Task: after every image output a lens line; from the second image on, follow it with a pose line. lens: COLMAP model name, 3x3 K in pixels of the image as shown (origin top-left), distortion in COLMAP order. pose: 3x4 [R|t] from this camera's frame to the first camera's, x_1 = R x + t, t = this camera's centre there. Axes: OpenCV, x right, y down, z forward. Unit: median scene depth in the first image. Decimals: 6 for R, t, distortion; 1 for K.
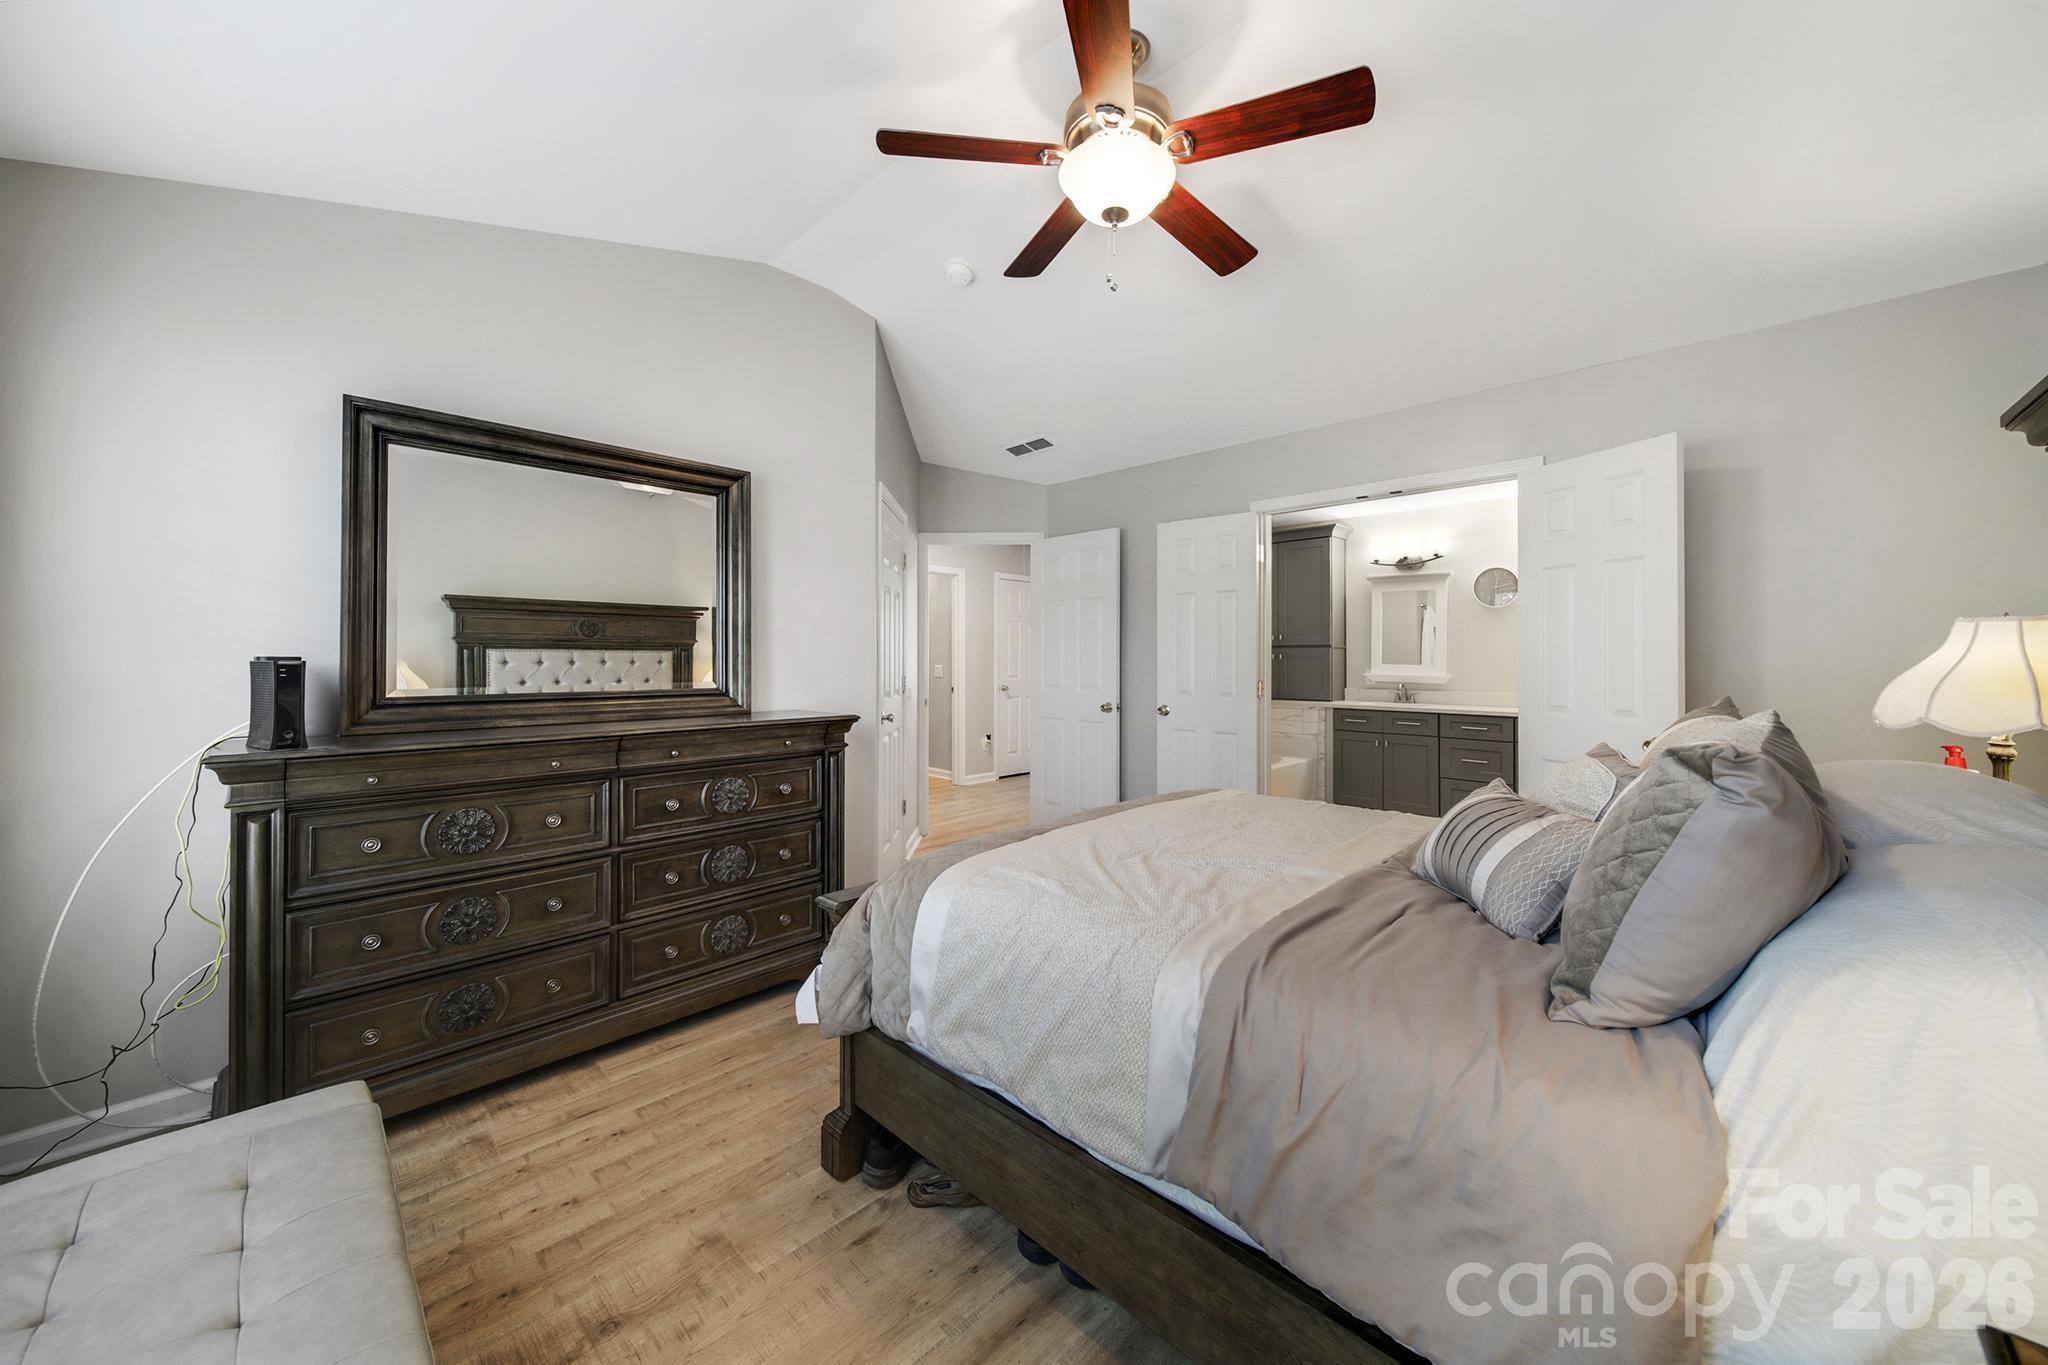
lens RADIAL K [[715.8, 0, 1026.0], [0, 715.8, 662.2], [0, 0, 1]] dist [-0.002164, -0.000974]
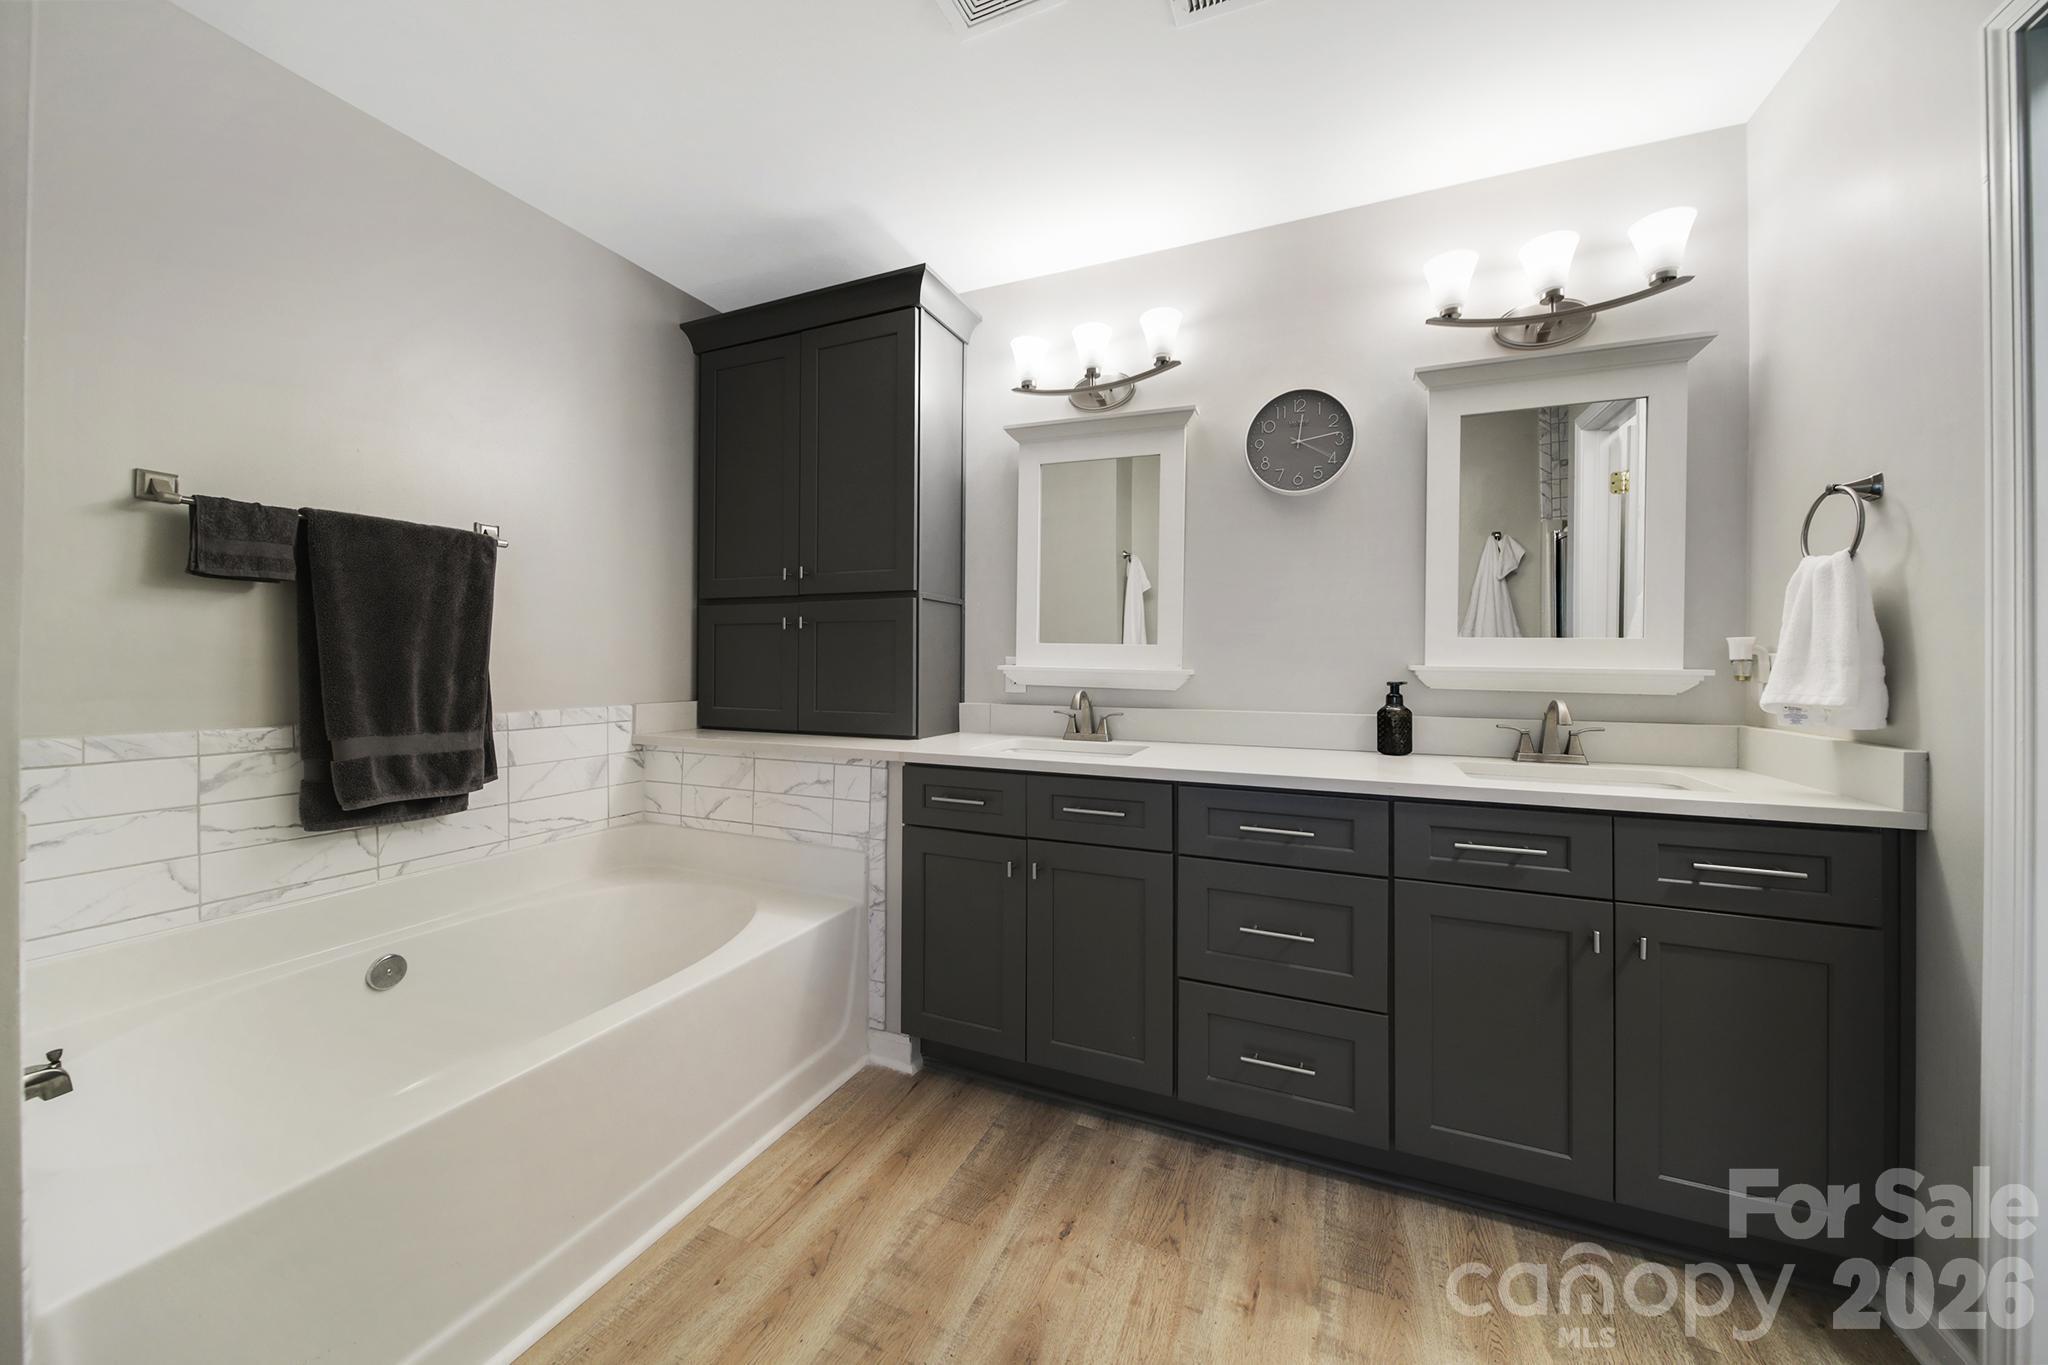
lens RADIAL K [[715.8, 0, 1034.7], [0, 715.8, 655.6], [0, 0, 1]] dist [-0.002164, -0.000974]
pose [[0.927401, 0.005115, 0.374035, 0.355111], [-0.003467, 0.999981, -0.005080, 0.012670], [-0.374054, 0.003414, 0.927401, 0.646982]]
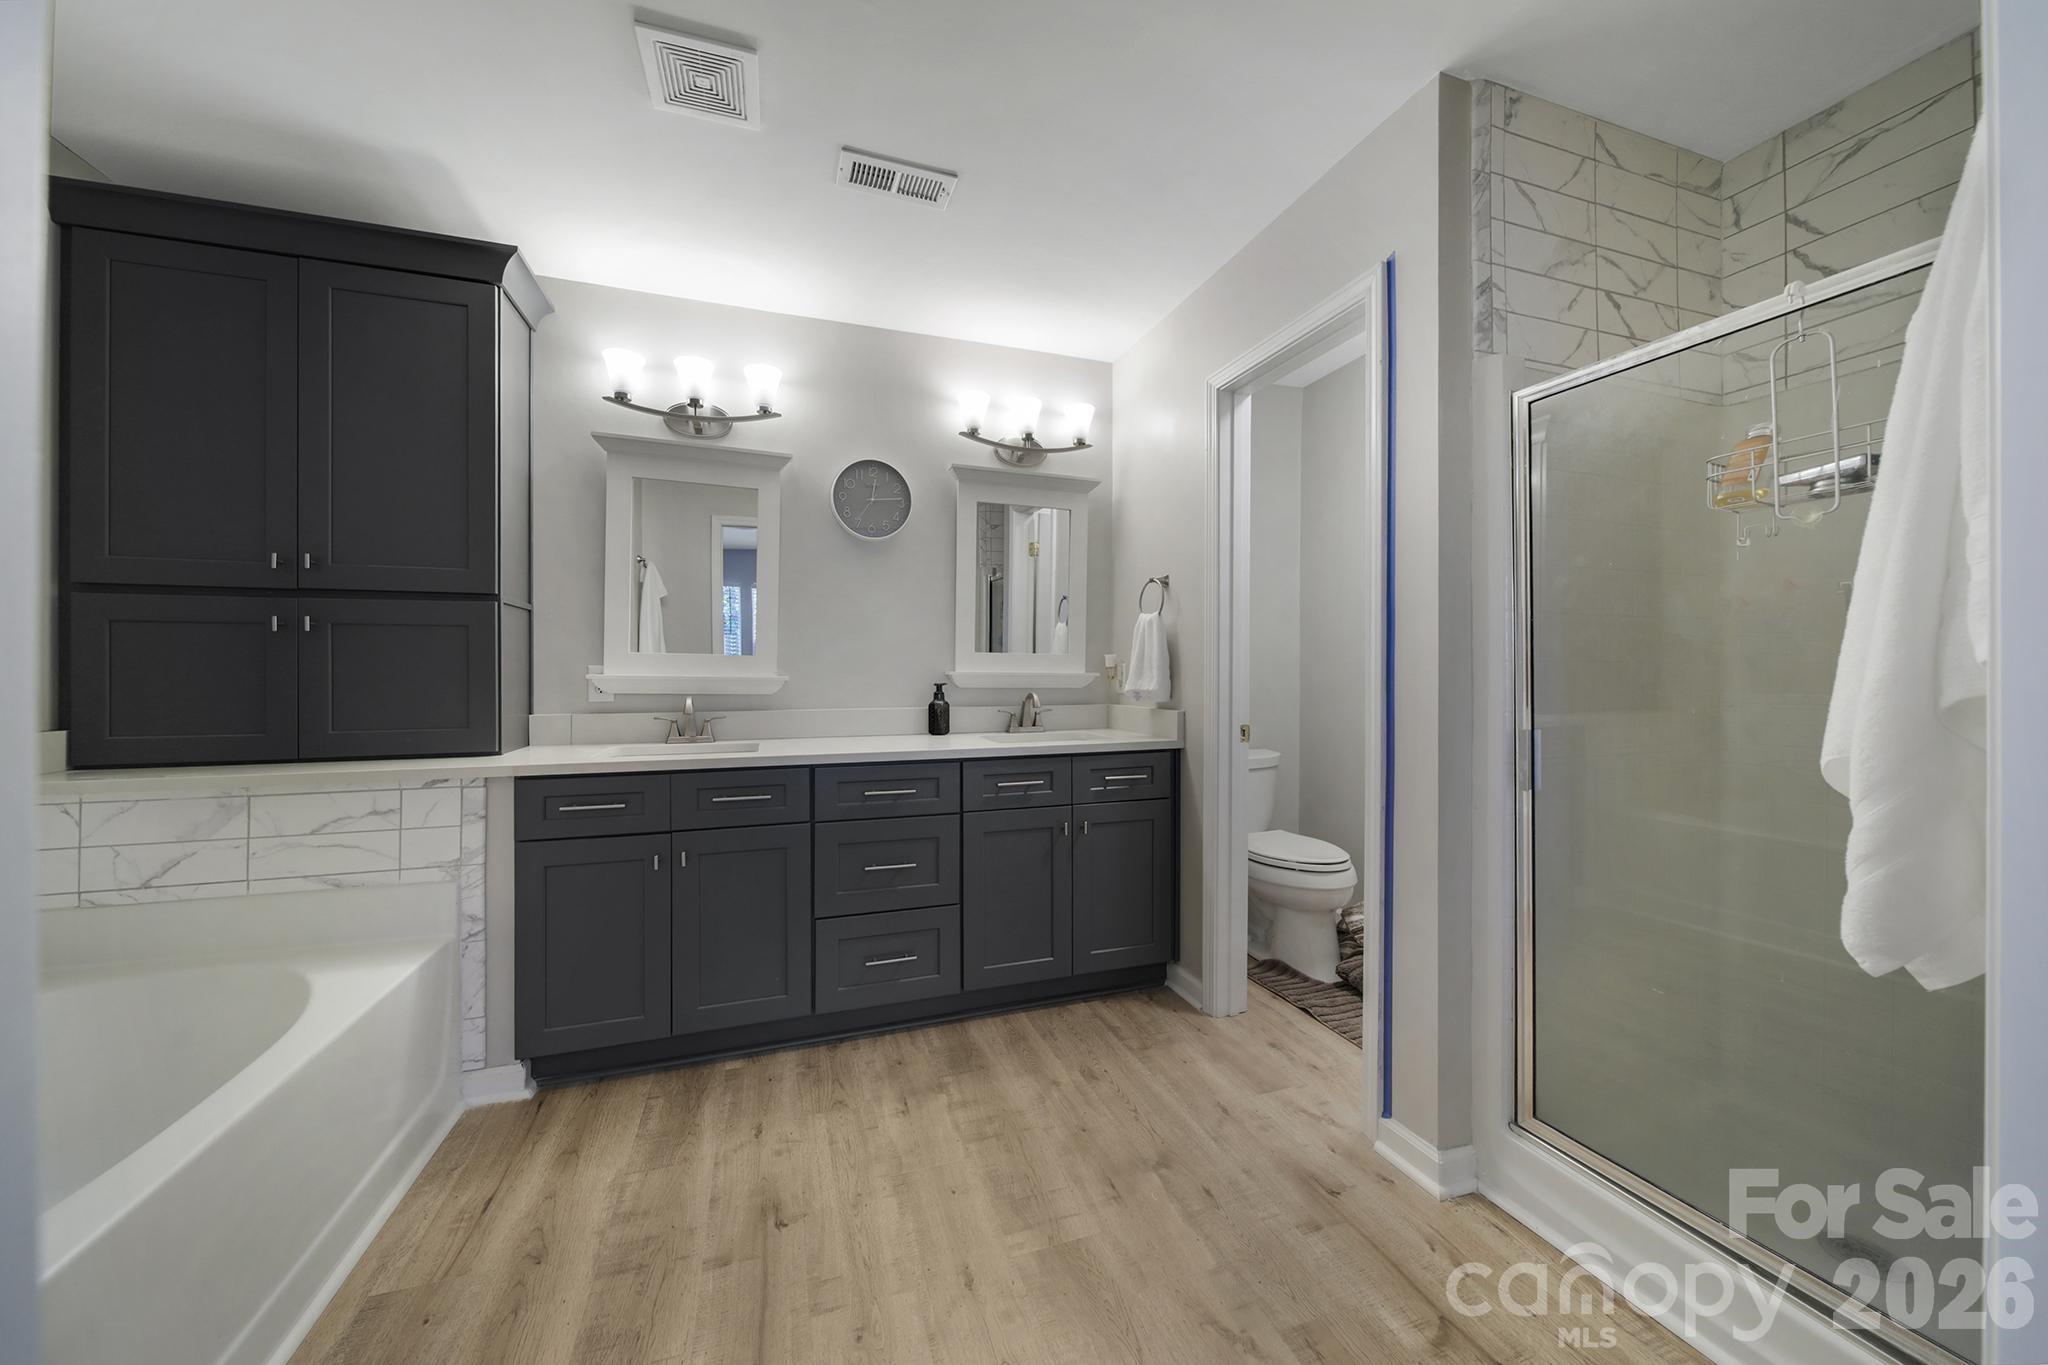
lens RADIAL K [[715.8, 0, 1011.3], [0, 715.8, 670.9], [0, 0, 1]] dist [-0.002164, -0.000974]
pose [[0.446247, -0.004542, 0.894898, 0.233390], [-0.000905, 0.999984, 0.005527, 0.011874], [-0.894909, -0.003277, 0.446236, 0.640605]]
